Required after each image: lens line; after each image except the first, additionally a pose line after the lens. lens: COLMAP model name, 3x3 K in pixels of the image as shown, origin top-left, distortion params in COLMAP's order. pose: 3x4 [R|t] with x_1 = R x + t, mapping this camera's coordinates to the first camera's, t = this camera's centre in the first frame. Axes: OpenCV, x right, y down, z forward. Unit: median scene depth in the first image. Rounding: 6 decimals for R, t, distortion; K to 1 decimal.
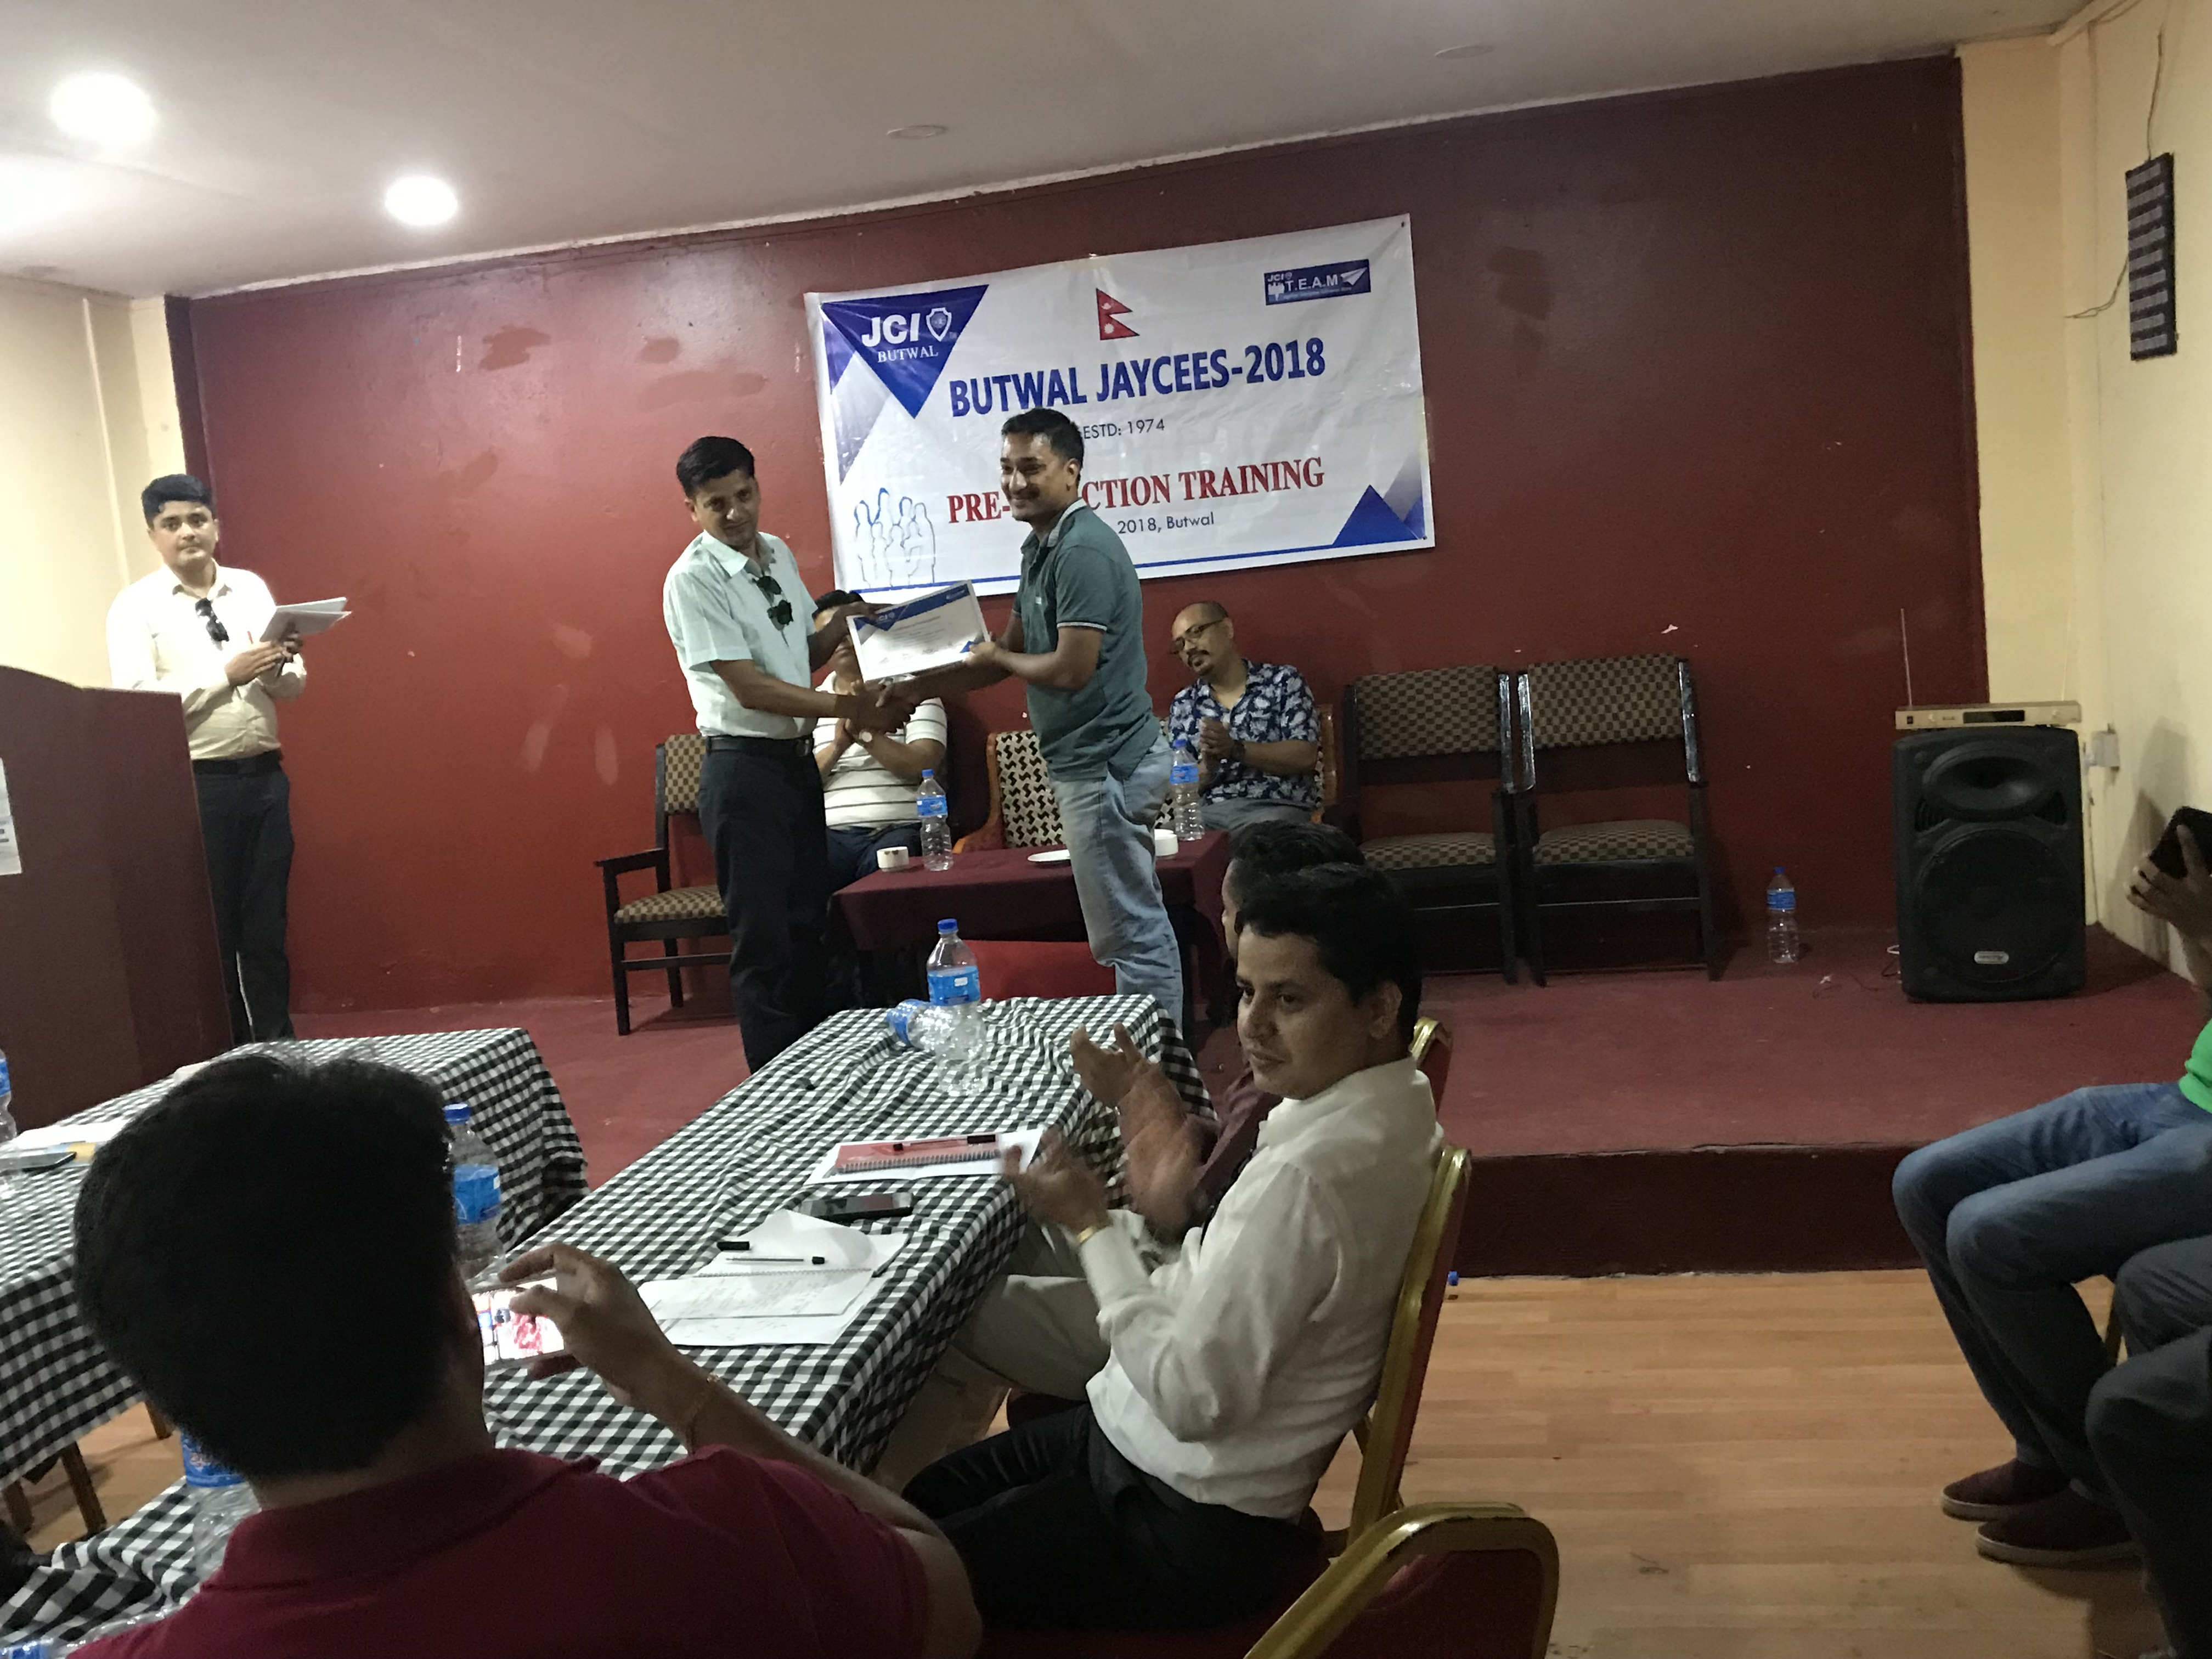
lens RADIAL K [[2282.0, 0, 1106.0], [0, 2282.0, 829.5], [0, 0, 1]] dist [0.126391, -0.272803]
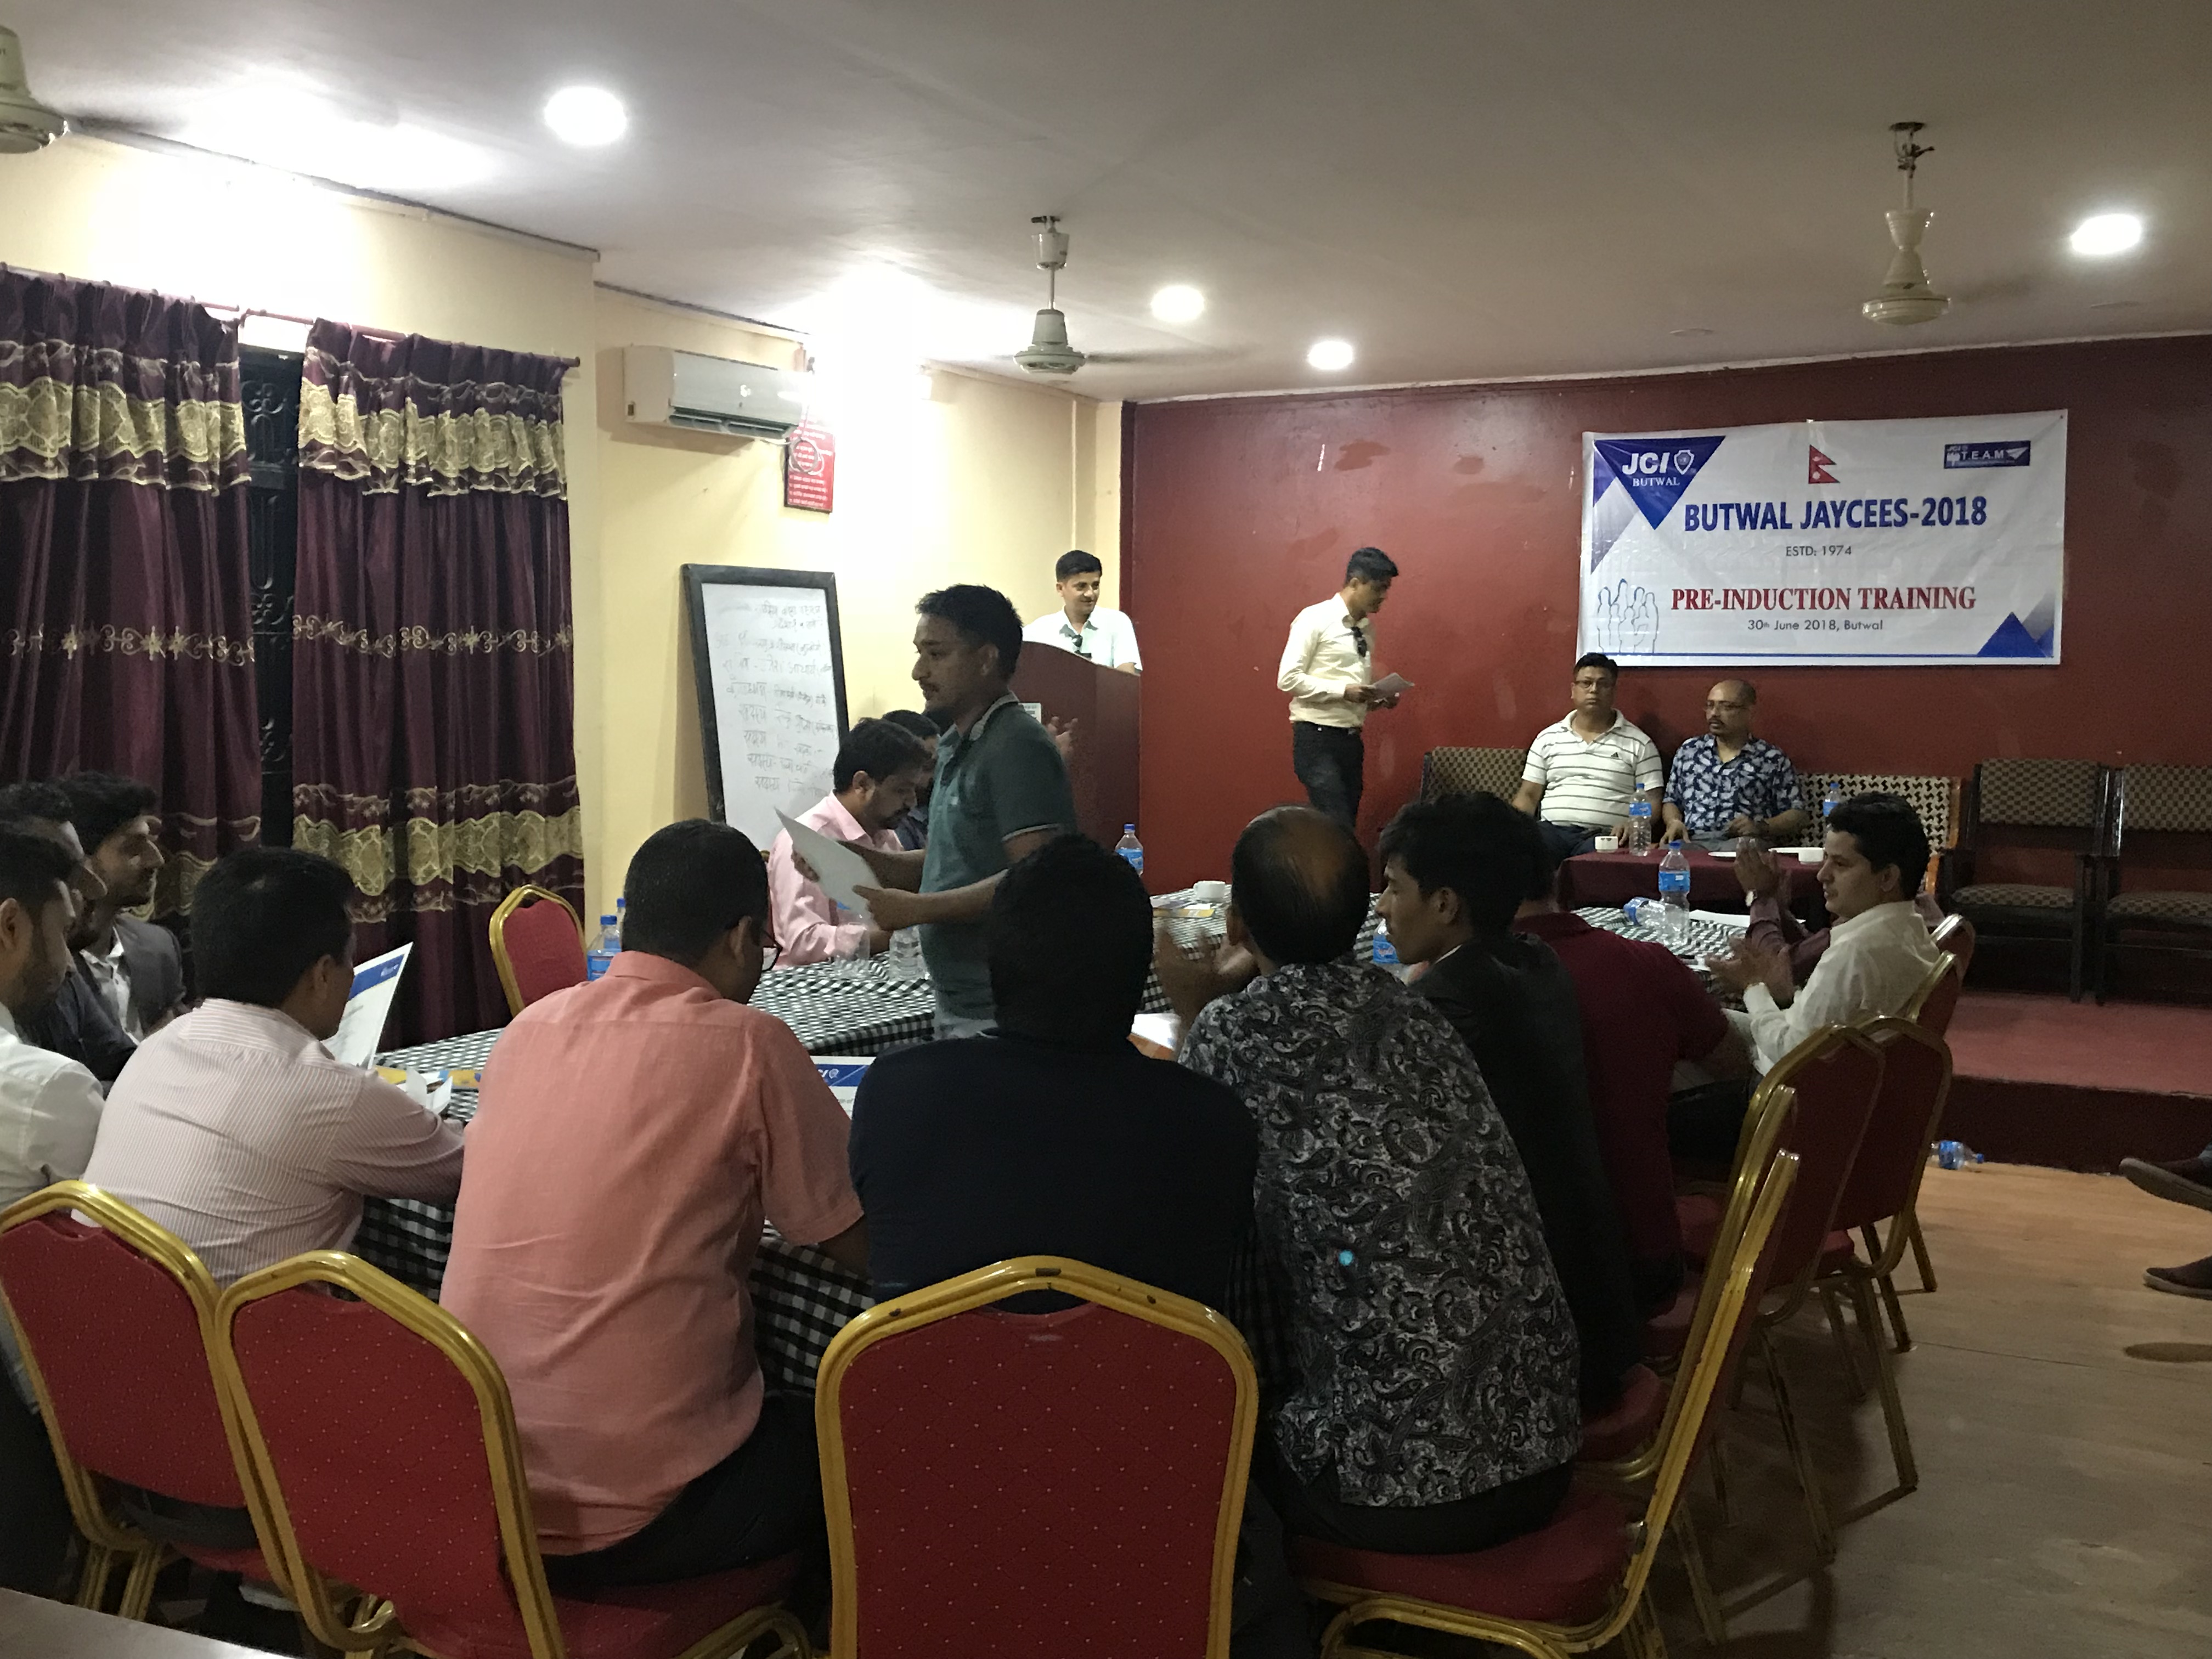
lens RADIAL K [[2343.9, 0, 1058.4], [0, 2343.9, 805.7], [0, 0, 1]] dist [0.084504, -0.300978]
pose [[0.951708, 0.119633, -0.282735, -0.007463], [-0.131215, 0.991103, -0.022318, 0.056856], [0.277549, 0.058340, 0.958938, -0.407209]]
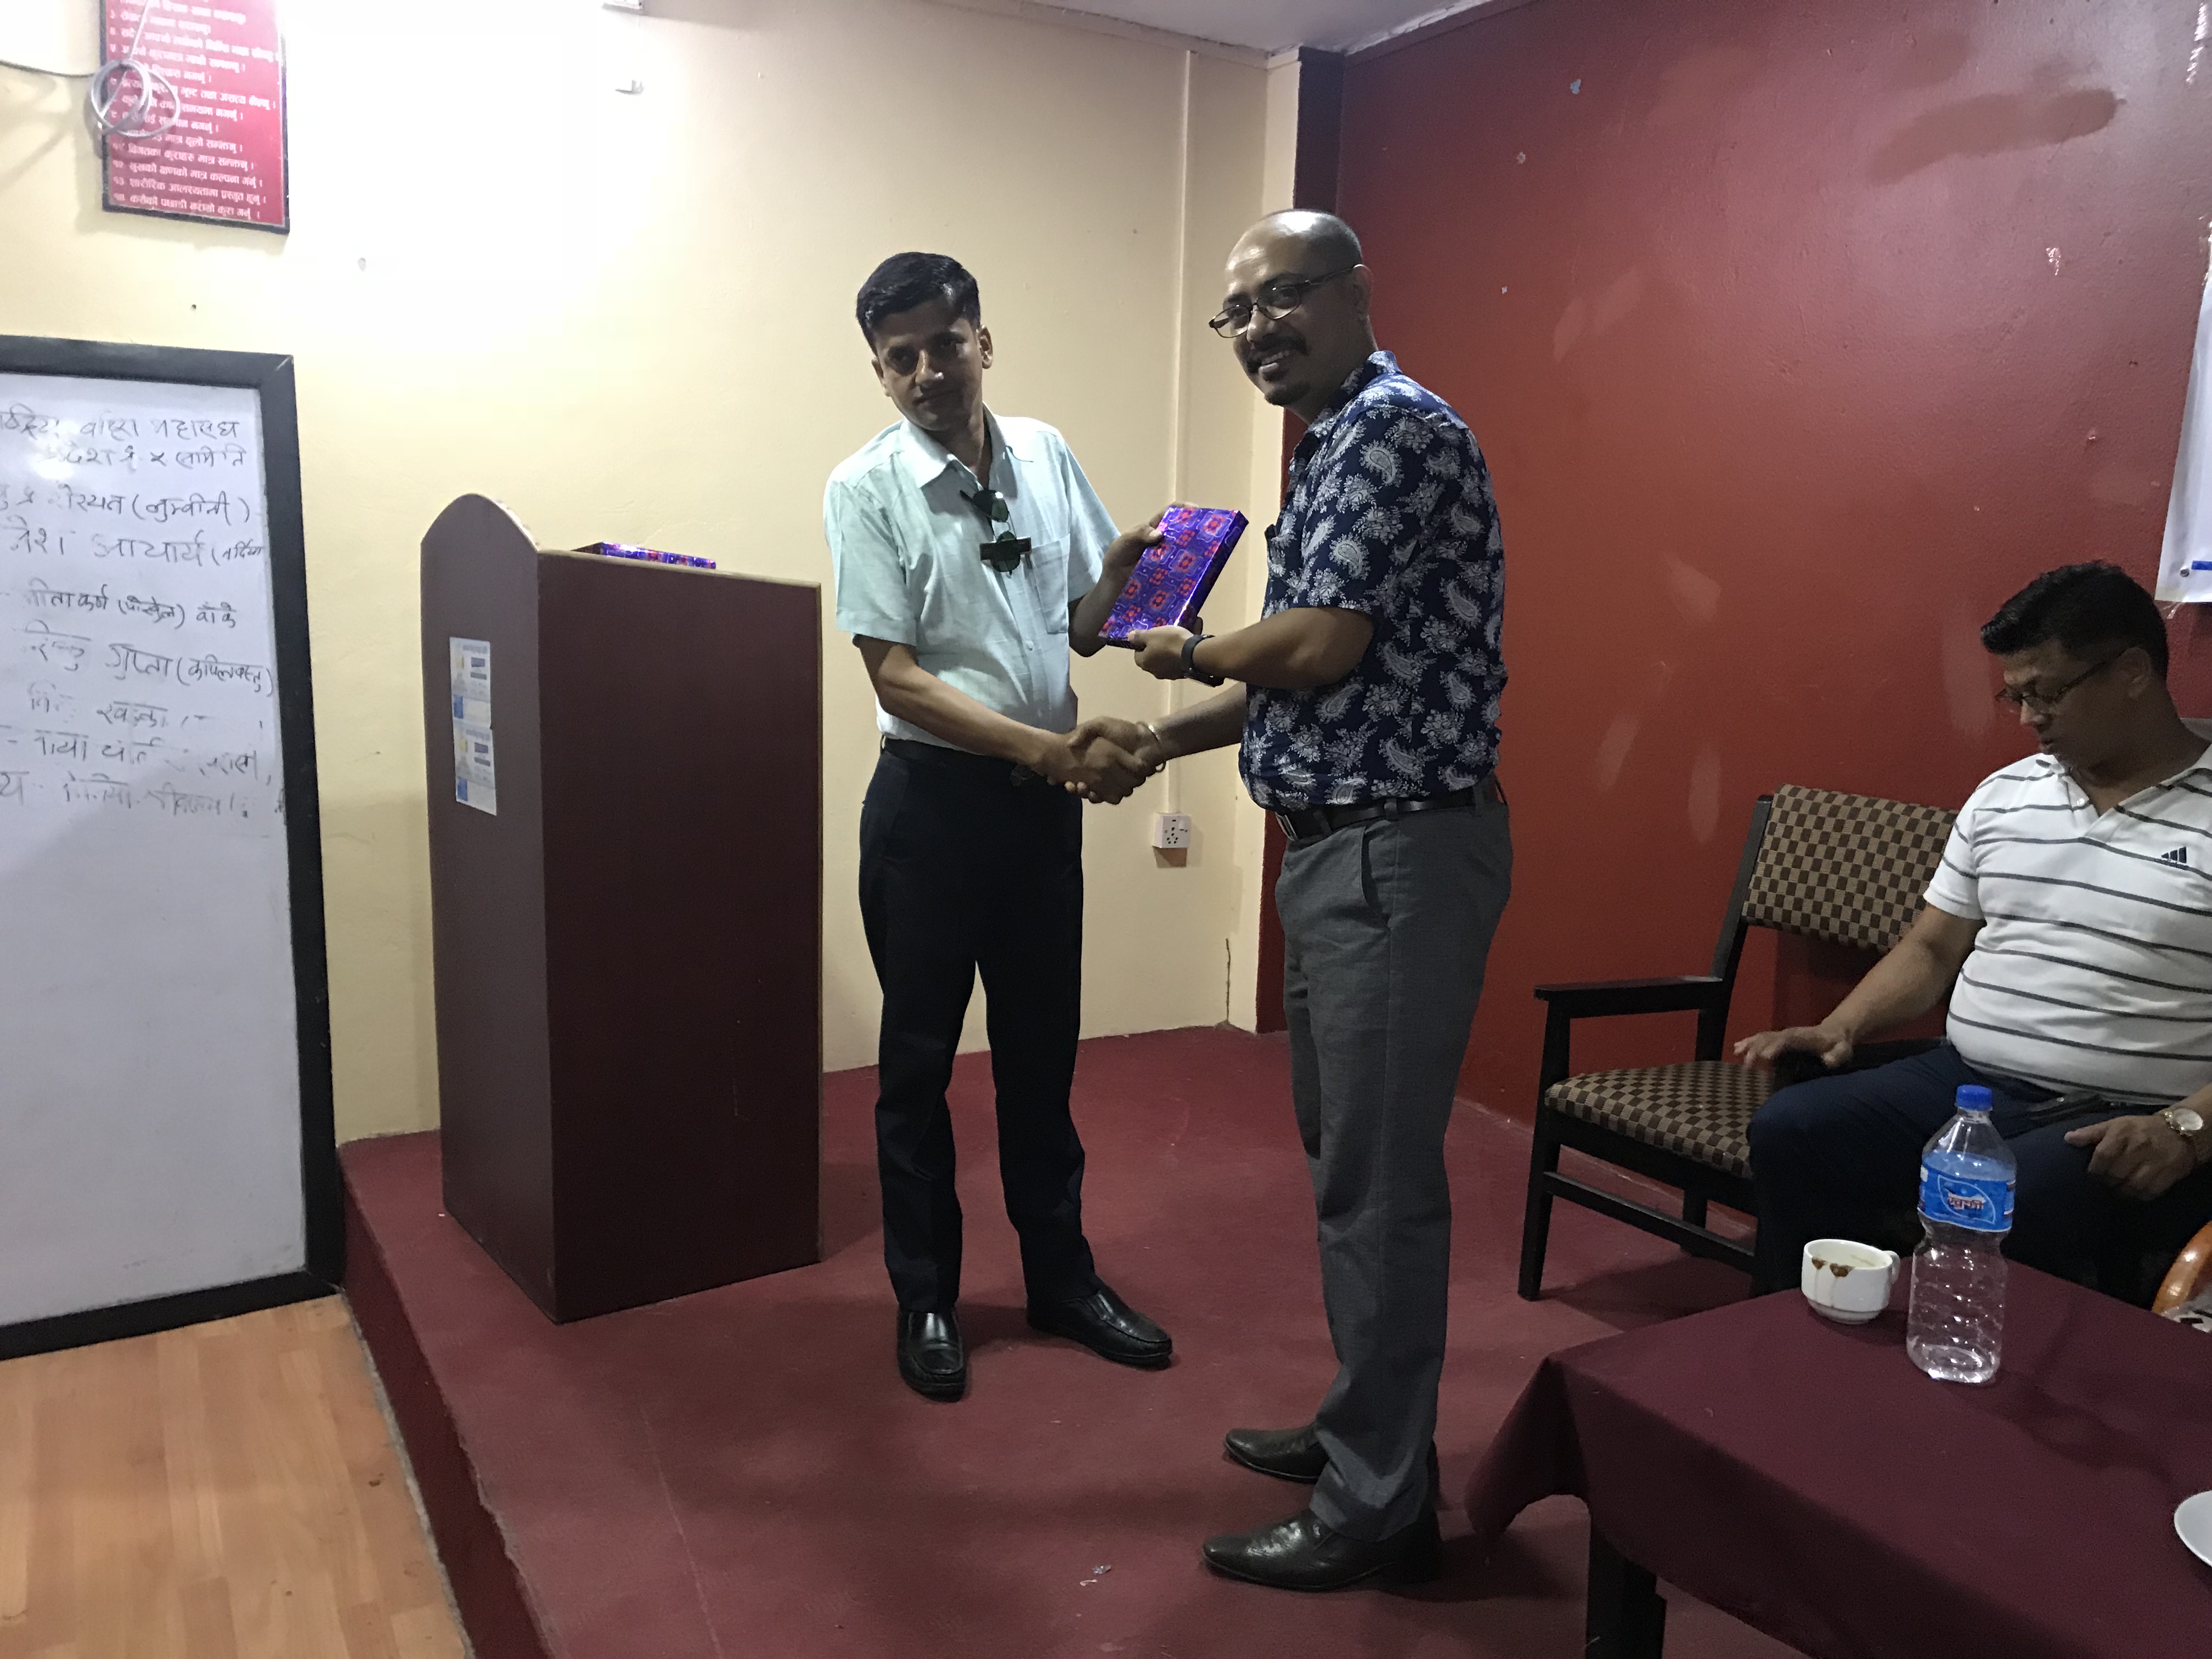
lens RADIAL K [[1768.5, 0, 1100.2], [0, 1768.5, 831.8], [0, 0, 1]] dist [0.070336, -0.117981]
pose [[0.647667, 0.232305, -0.725646, 0.017555], [-0.179048, 0.972121, 0.151403, -0.068612], [0.740587, 0.031867, 0.671204, 0.619665]]
